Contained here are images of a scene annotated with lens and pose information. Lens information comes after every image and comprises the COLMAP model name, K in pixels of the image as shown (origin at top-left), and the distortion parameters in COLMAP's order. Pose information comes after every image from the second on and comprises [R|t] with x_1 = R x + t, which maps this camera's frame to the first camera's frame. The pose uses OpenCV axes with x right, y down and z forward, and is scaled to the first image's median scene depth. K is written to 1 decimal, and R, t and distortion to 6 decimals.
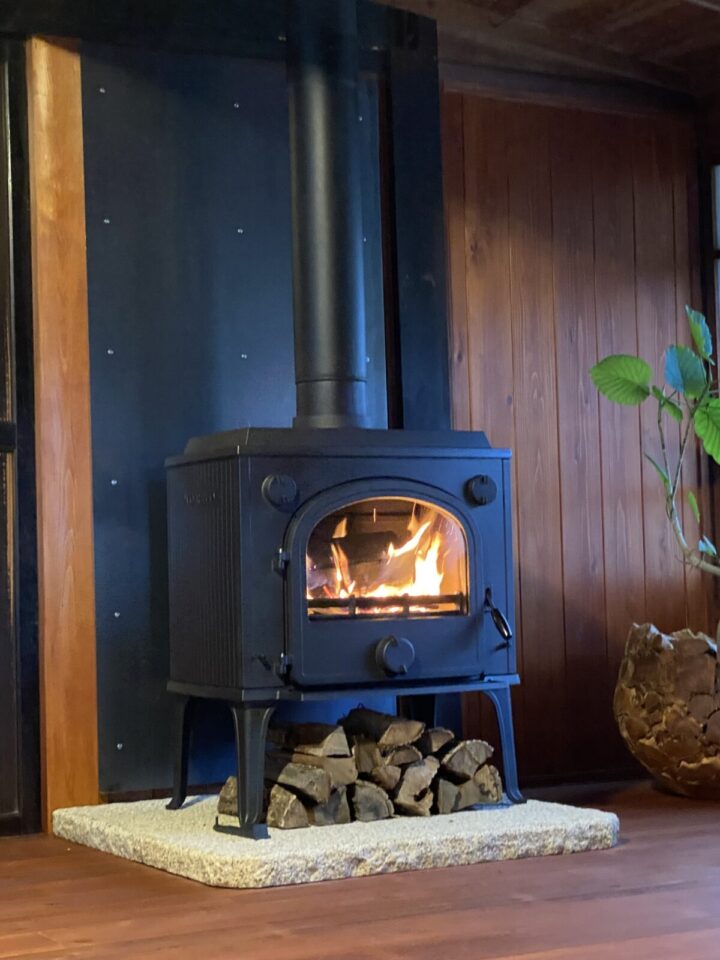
lens RADIAL K [[1864.3, 0, 360.0], [0, 1864.3, 480.0], [0, 0, 1]] dist [0.137737, -0.051120]
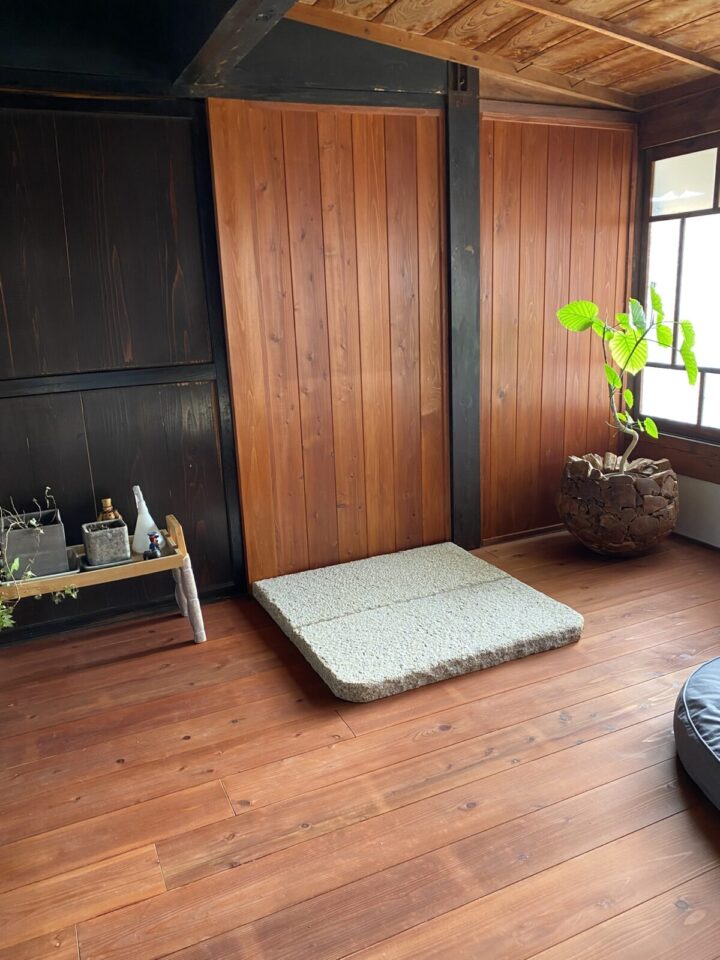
lens RADIAL K [[732.2, 0, 360.0], [0, 732.2, 480.0], [0, 0, 1]] dist [0.038413, -0.065274]
pose [[0.997135, 0.004879, -0.075486, -0.009837], [0.018051, 0.953741, 0.300088, -0.125519], [0.073458, -0.300591, 0.950920, 0.380422]]
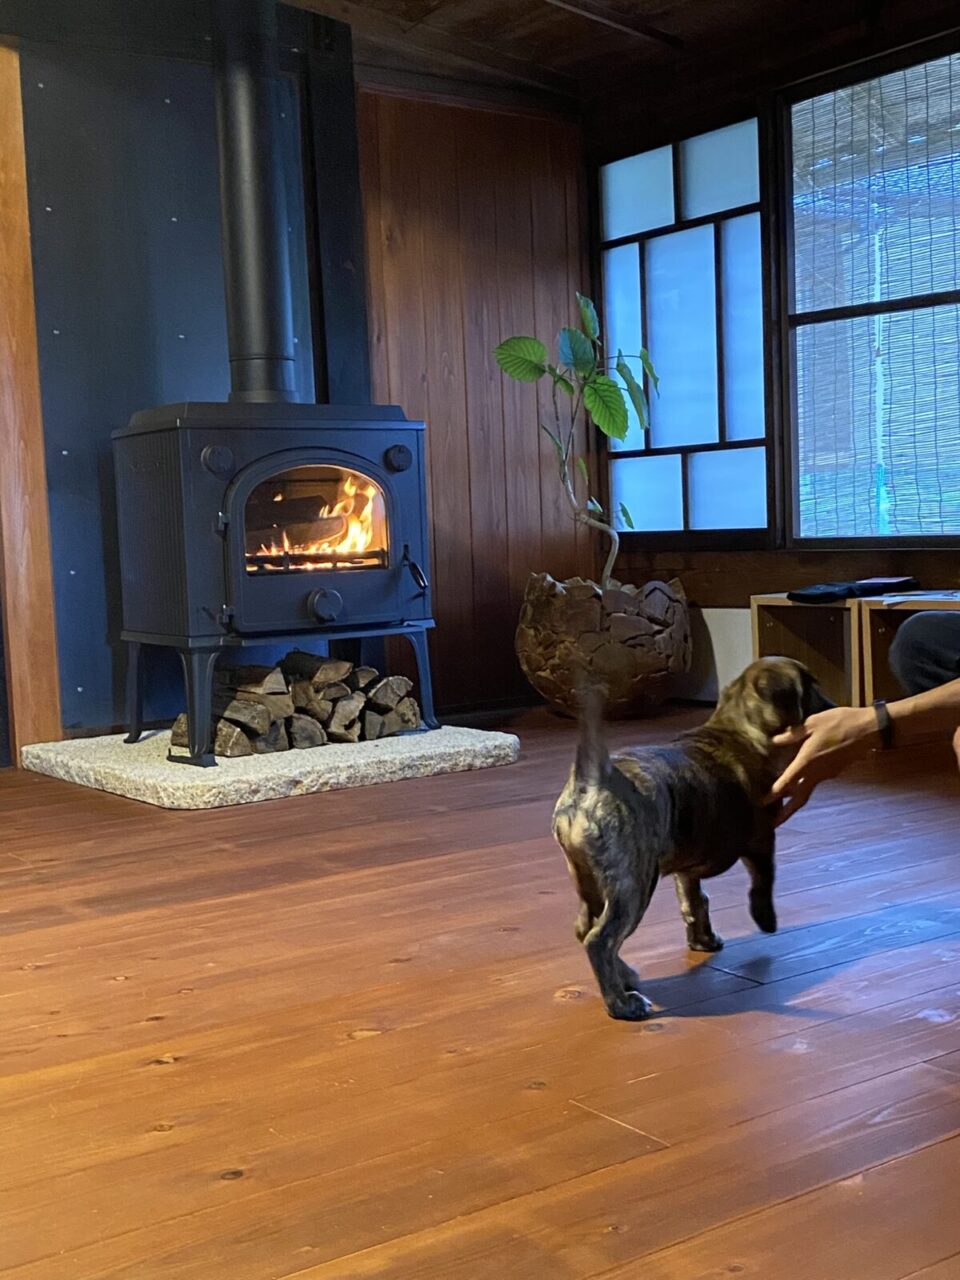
lens RADIAL K [[1602.8, 0, 480.0], [0, 1602.8, 640.0], [0, 0, 1]] dist [0.221233, -0.846222]
pose [[0.993572, -0.021130, 0.111209, 0.002890], [0.008090, 0.993166, 0.116429, 0.001644], [-0.112909, -0.114781, 0.986953, 0.018193]]
